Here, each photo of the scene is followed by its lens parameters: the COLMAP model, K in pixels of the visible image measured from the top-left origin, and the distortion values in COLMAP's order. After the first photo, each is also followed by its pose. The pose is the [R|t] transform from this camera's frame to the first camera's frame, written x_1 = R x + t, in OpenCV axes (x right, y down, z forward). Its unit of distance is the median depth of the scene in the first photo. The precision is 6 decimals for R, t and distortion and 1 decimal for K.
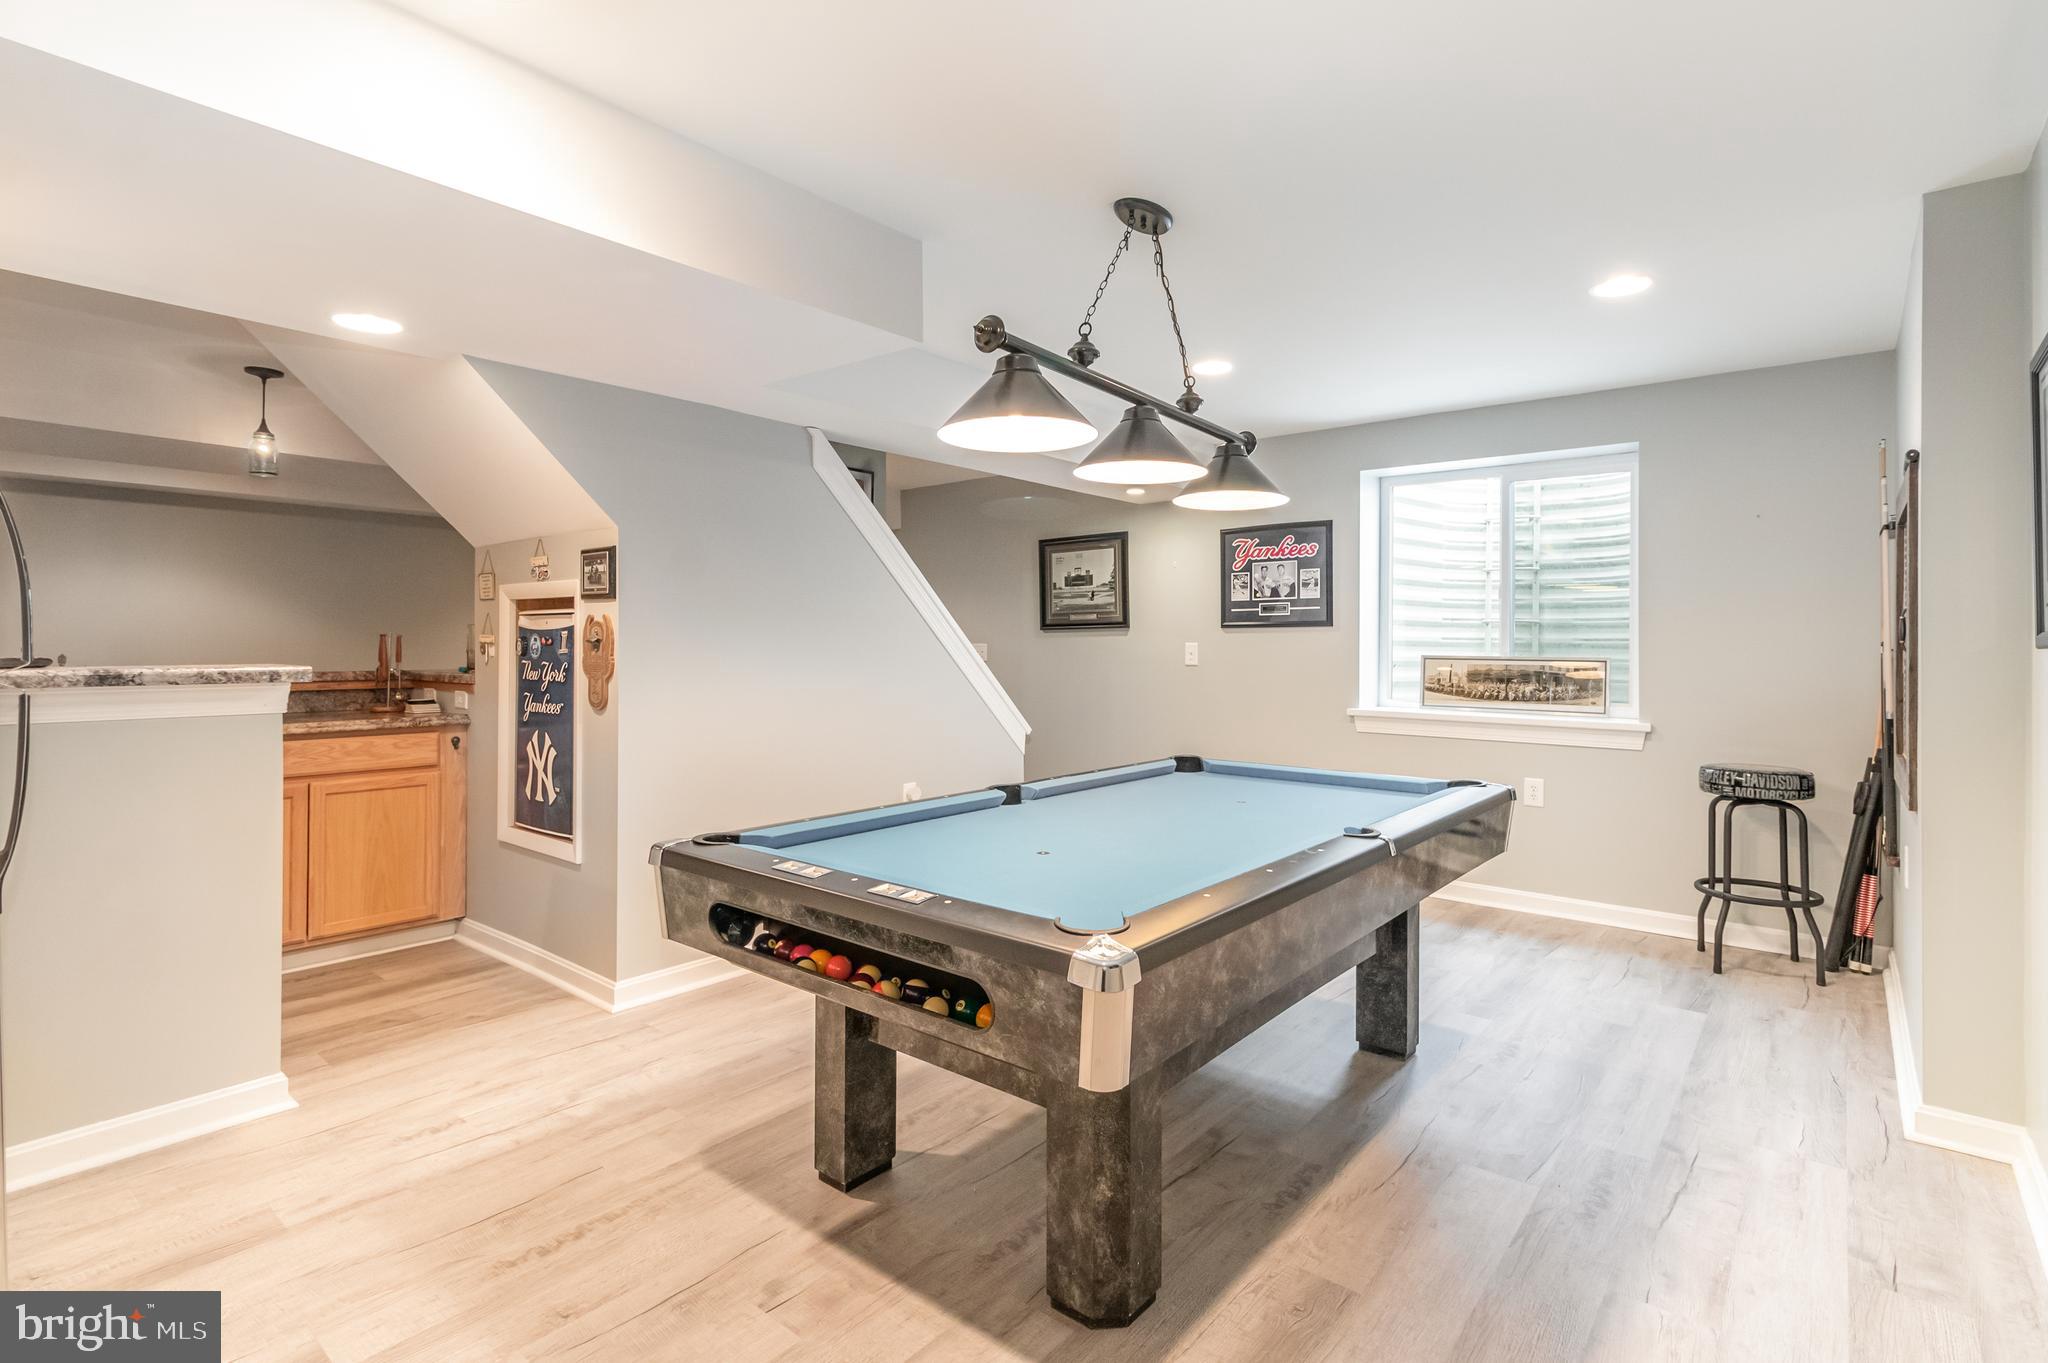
lens RADIAL K [[988.6, 0, 1035.3], [0, 988.6, 644.5], [0, 0, 1]] dist [-0.000049, -0.000166]
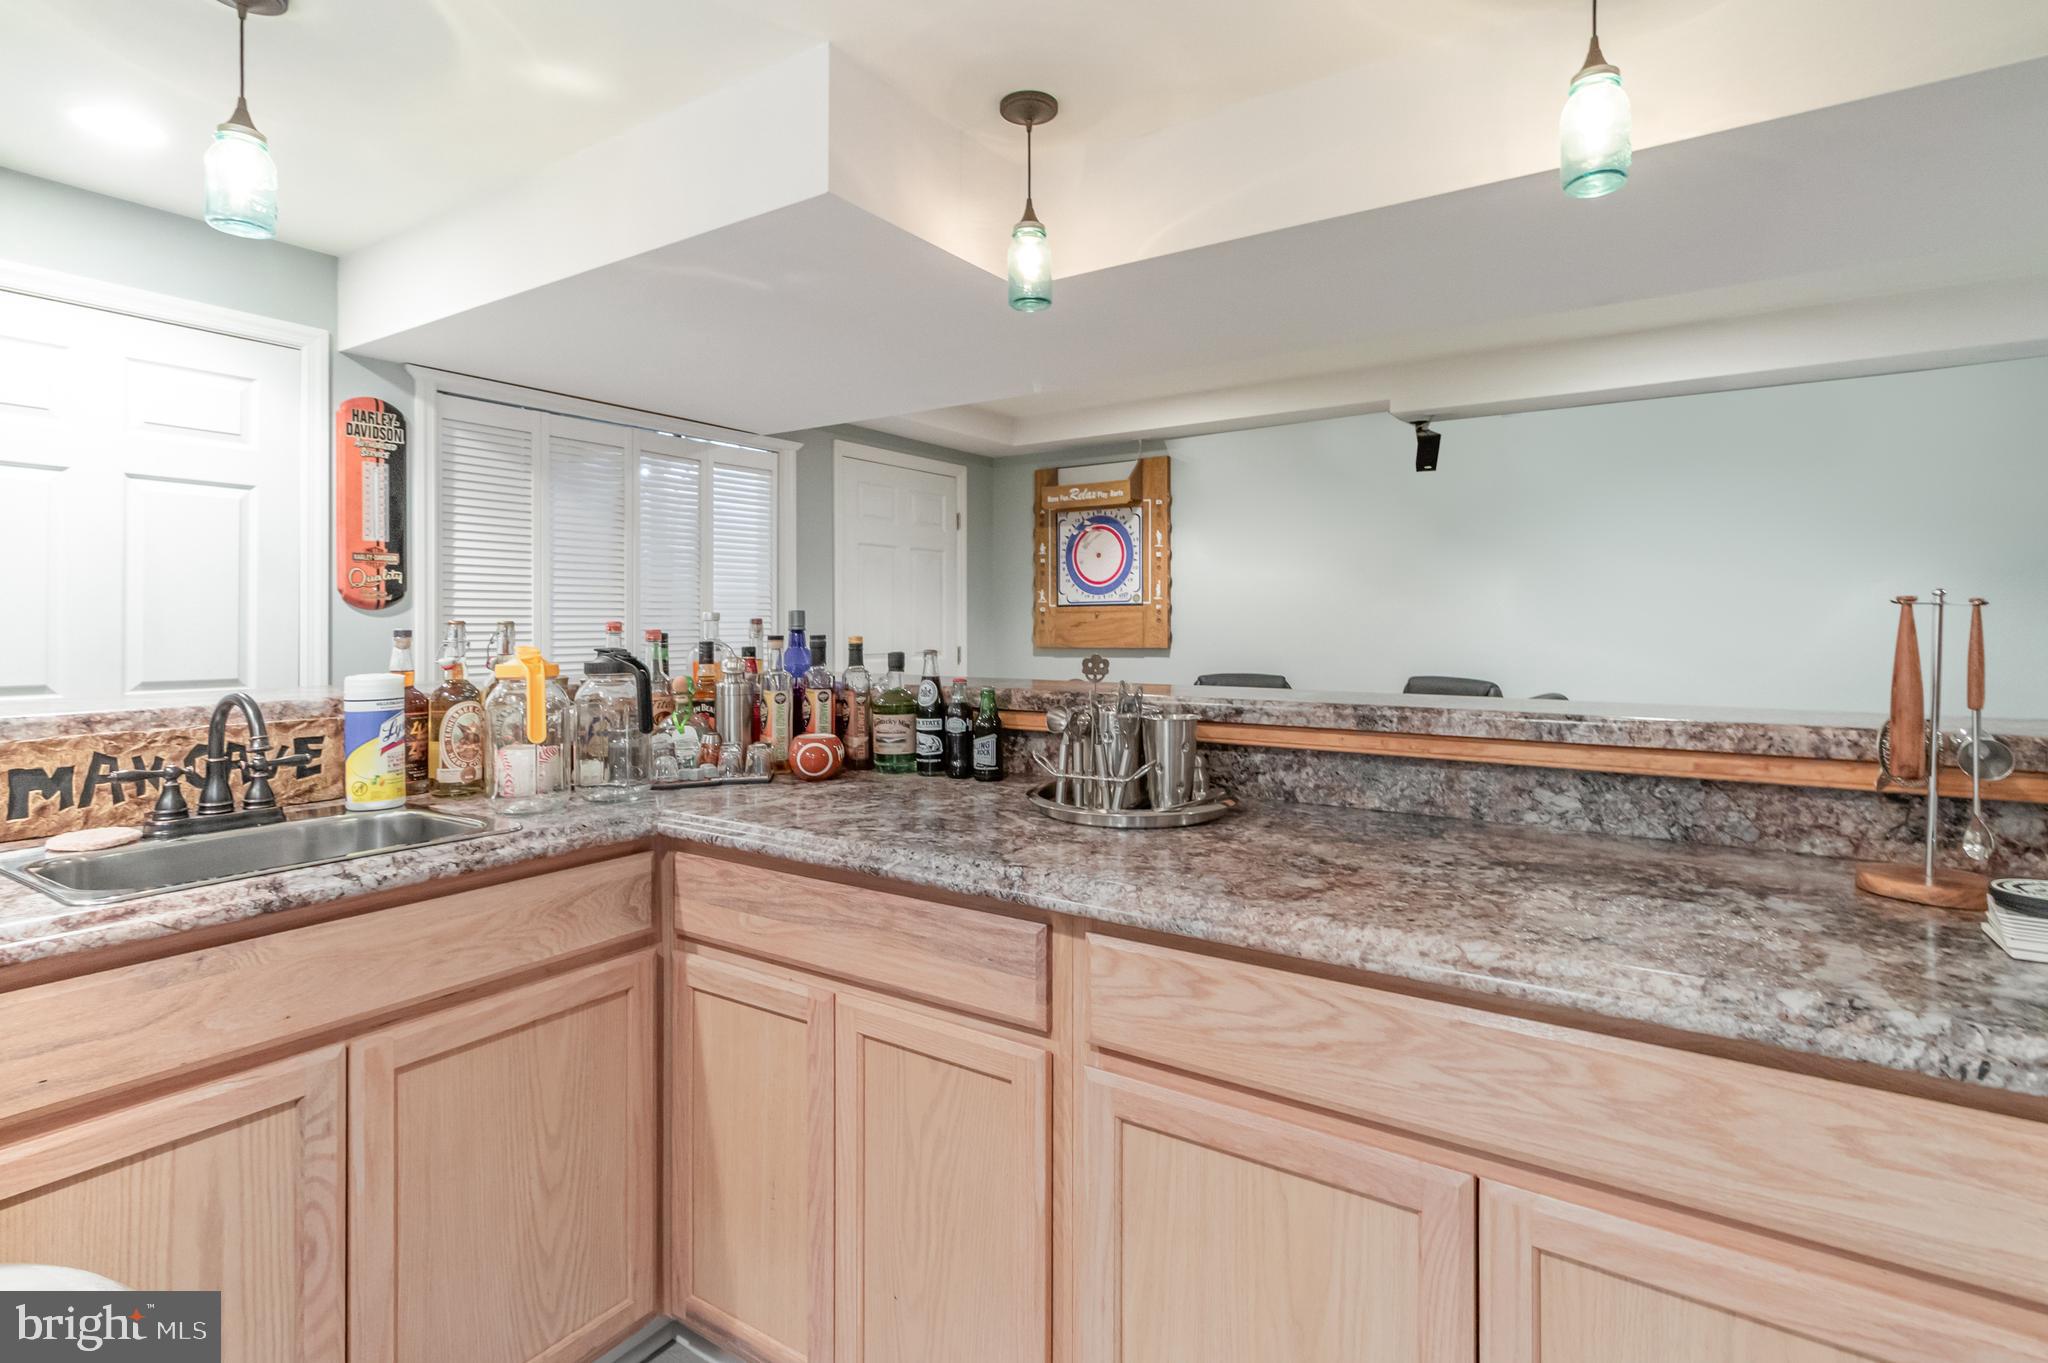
lens RADIAL K [[988.6, 0, 1035.3], [0, 988.6, 644.5], [0, 0, 1]] dist [-0.000049, -0.000166]
pose [[0.100172, -0.017041, -0.994824, -0.439954], [-0.002783, 0.999845, -0.017407, 0.011086], [0.994966, 0.004512, 0.100109, 0.762599]]
